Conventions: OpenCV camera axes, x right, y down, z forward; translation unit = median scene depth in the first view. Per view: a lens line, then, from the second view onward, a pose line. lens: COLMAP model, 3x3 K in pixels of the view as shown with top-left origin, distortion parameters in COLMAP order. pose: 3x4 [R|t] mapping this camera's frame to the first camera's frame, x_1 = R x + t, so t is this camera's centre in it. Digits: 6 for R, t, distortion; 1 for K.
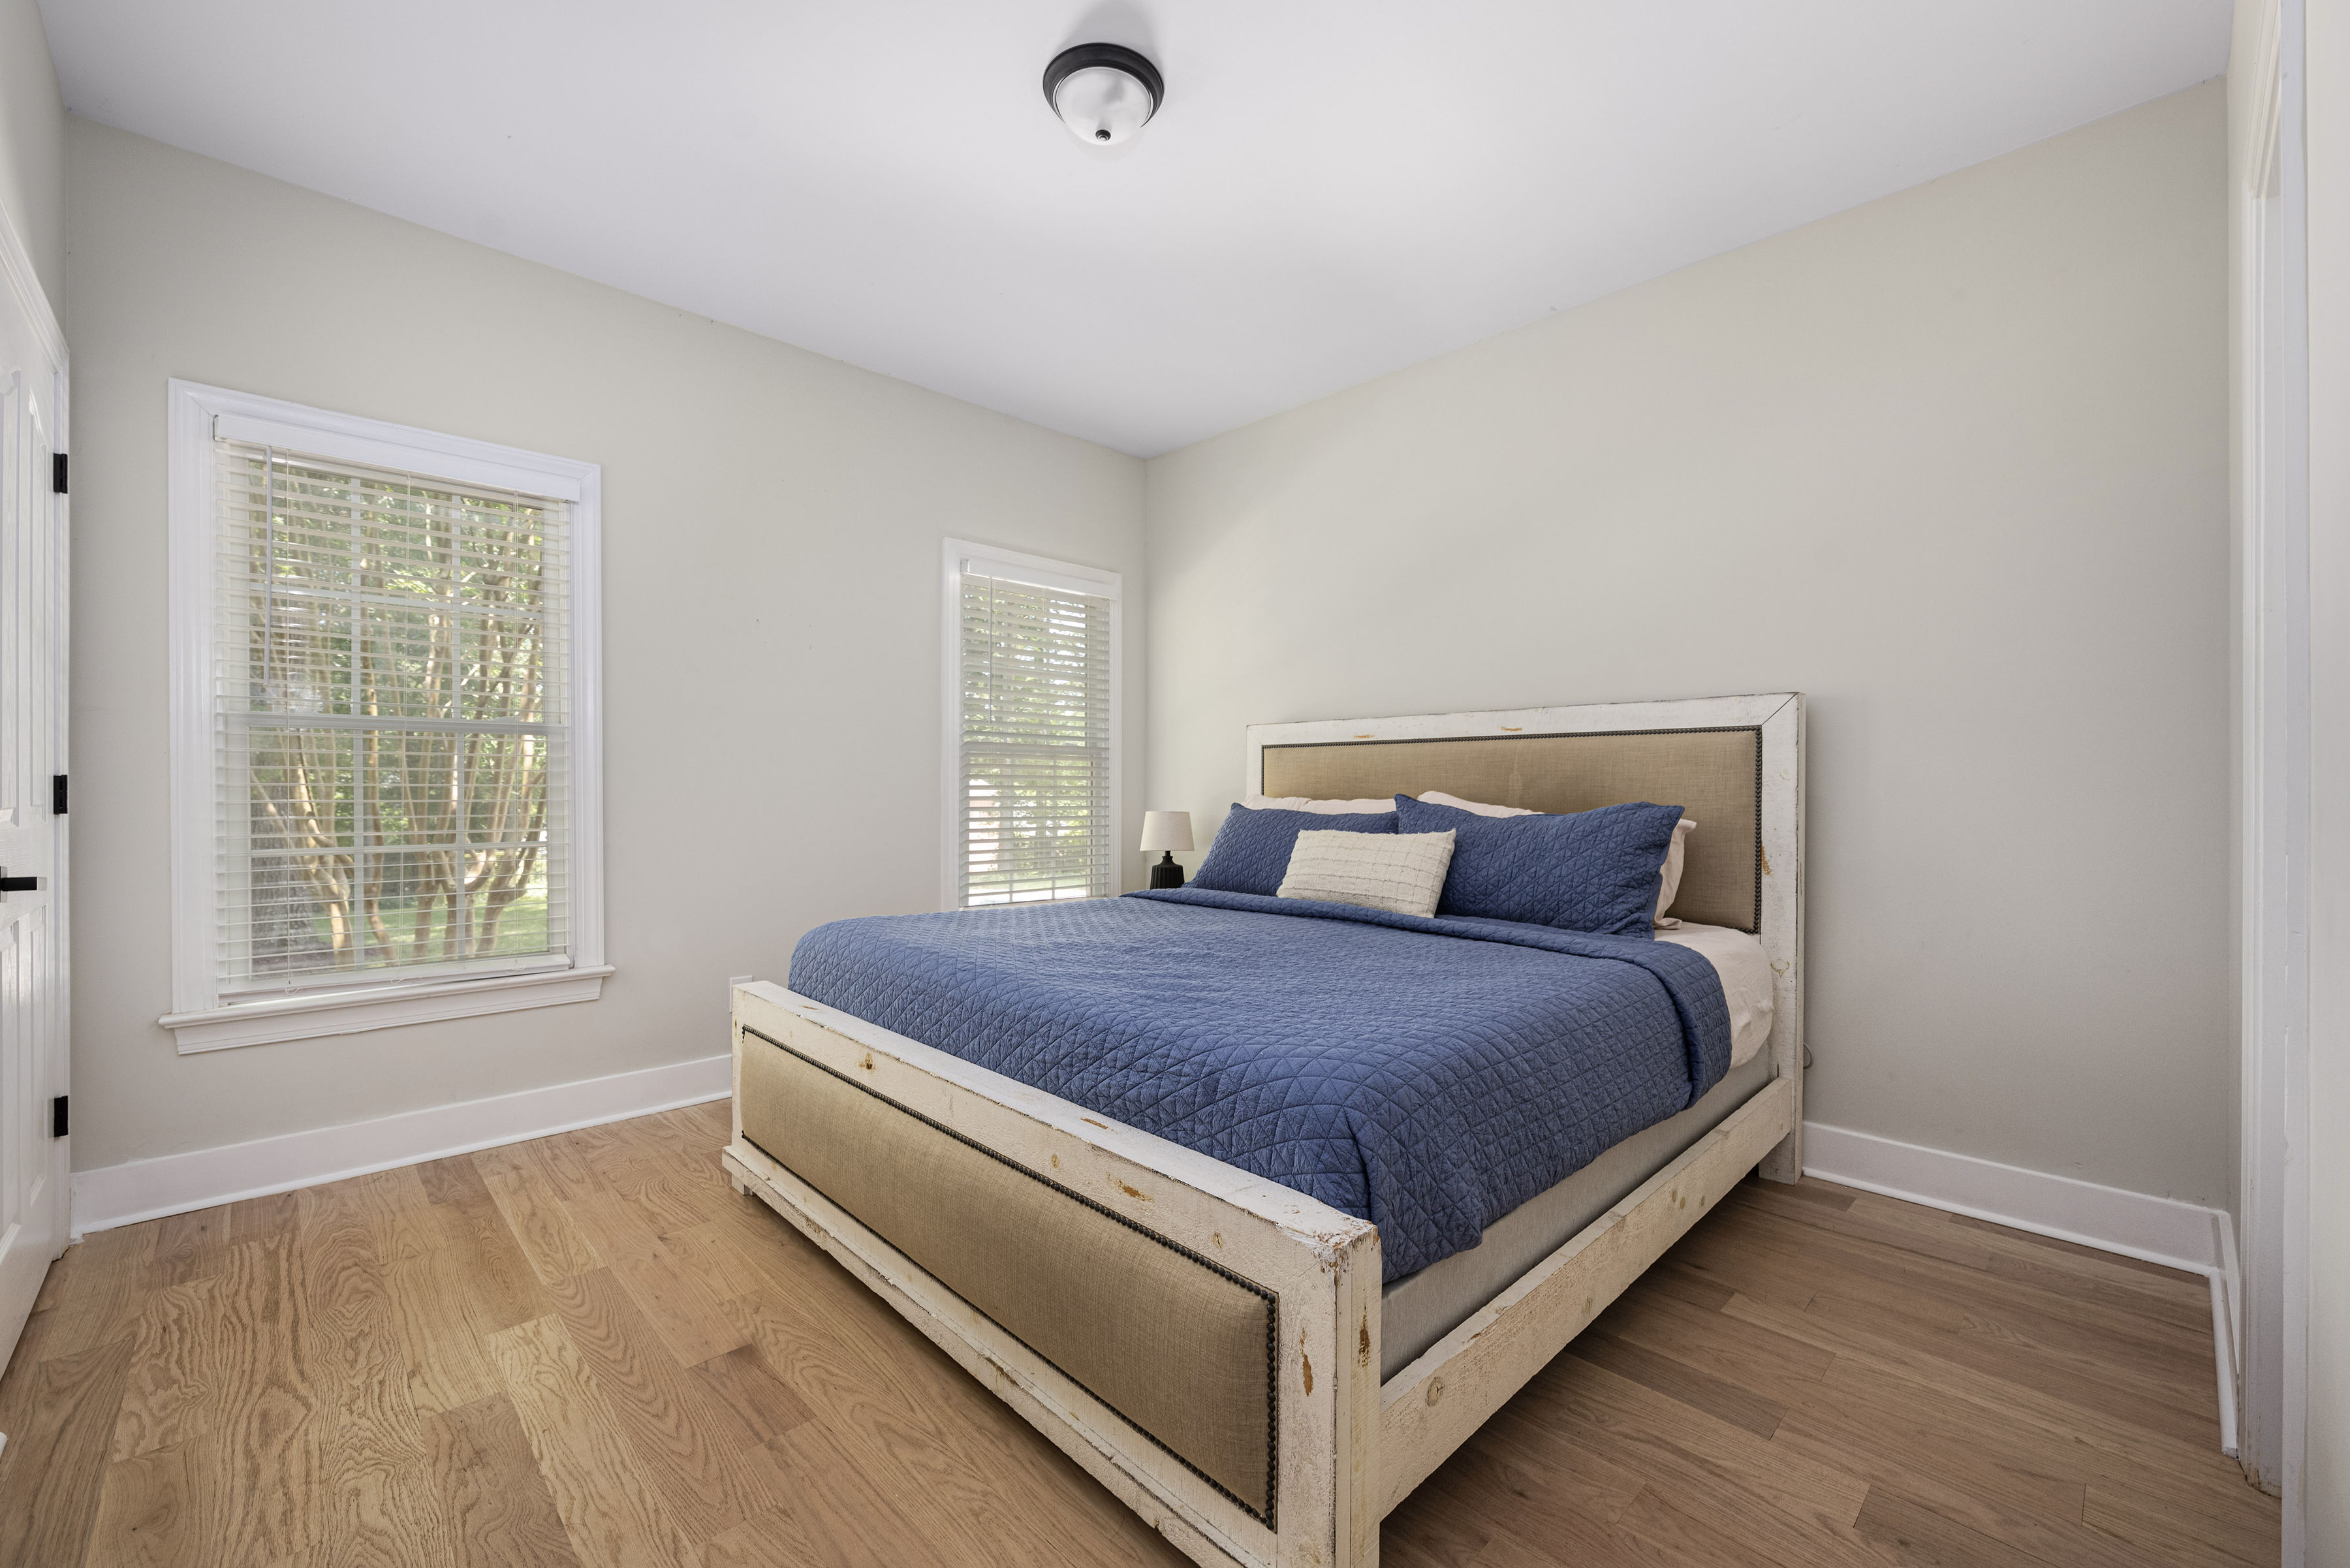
lens RADIAL K [[958.4, 0, 1167.4], [0, 958.4, 787.7], [0, 0, 1]] dist [-0.004357, 0.000154]
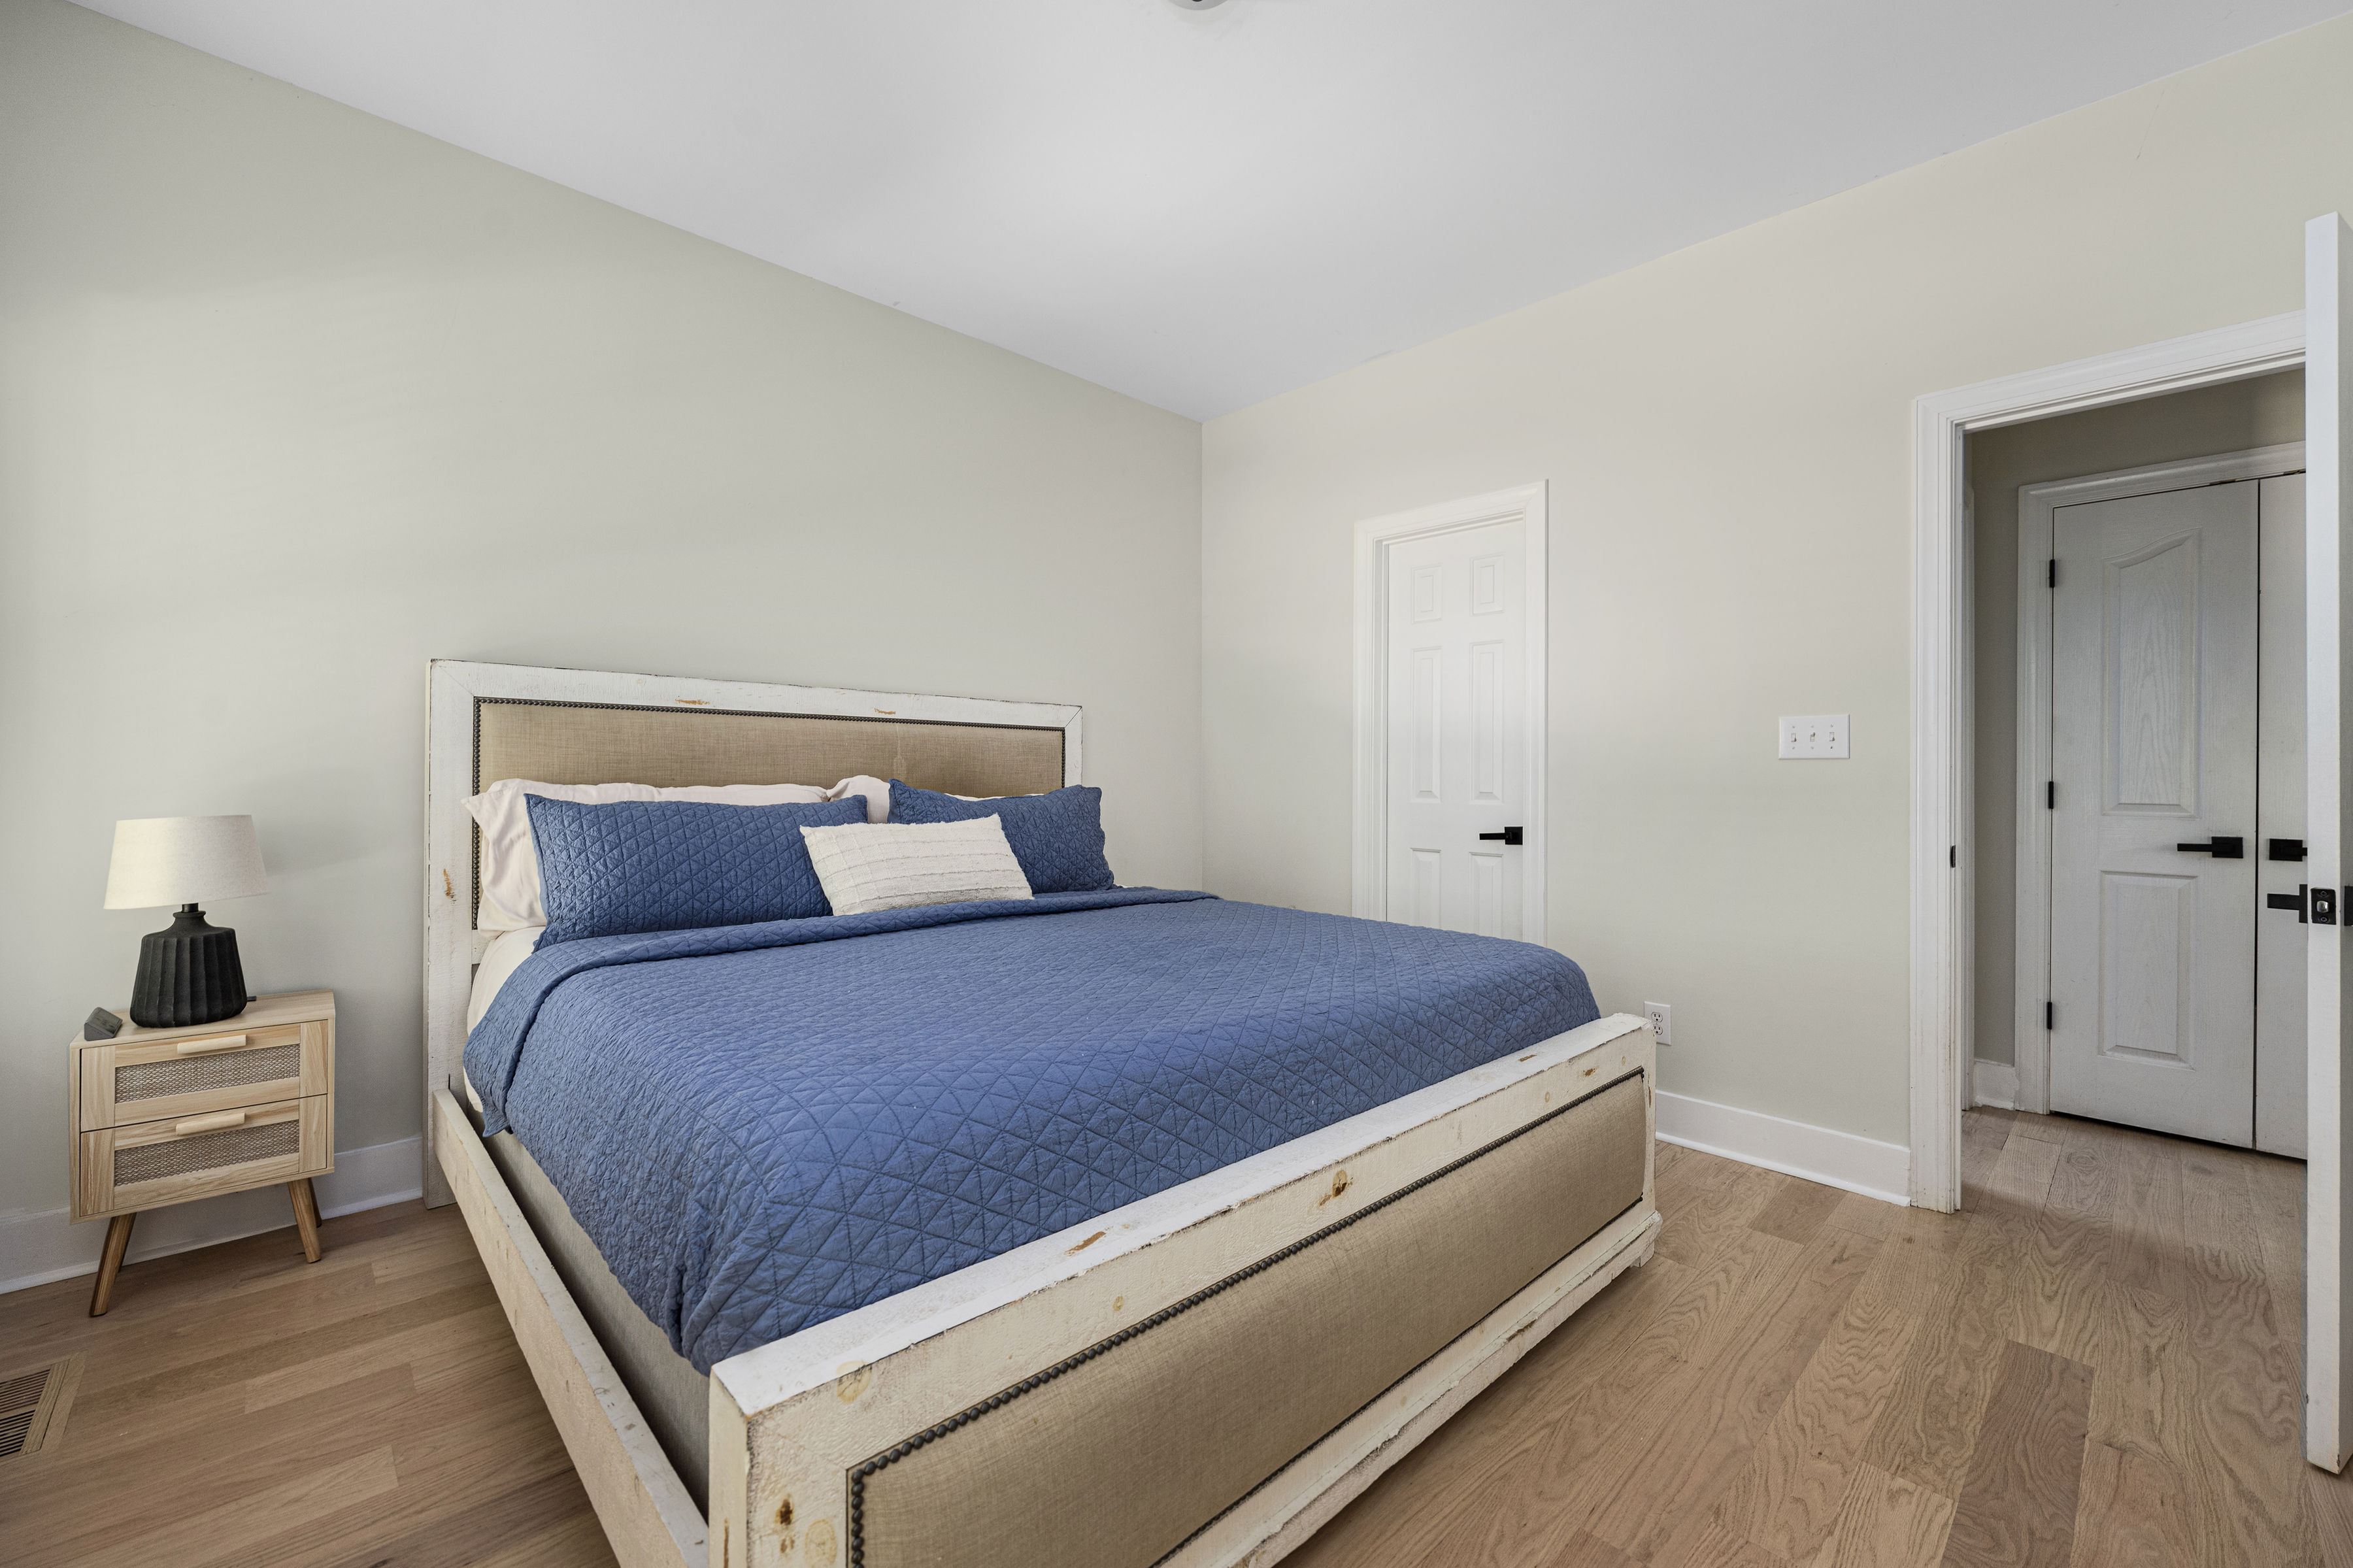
lens RADIAL K [[959.6, 0, 1168.9], [0, 959.6, 787.7], [0, 0, 1]] dist [-0.004357, 0.000154]
pose [[-0.004689, -0.015305, 0.999872, -0.742704], [-0.009660, 0.999837, 0.015259, -0.001932], [-0.999942, -0.009587, -0.004836, 0.851508]]
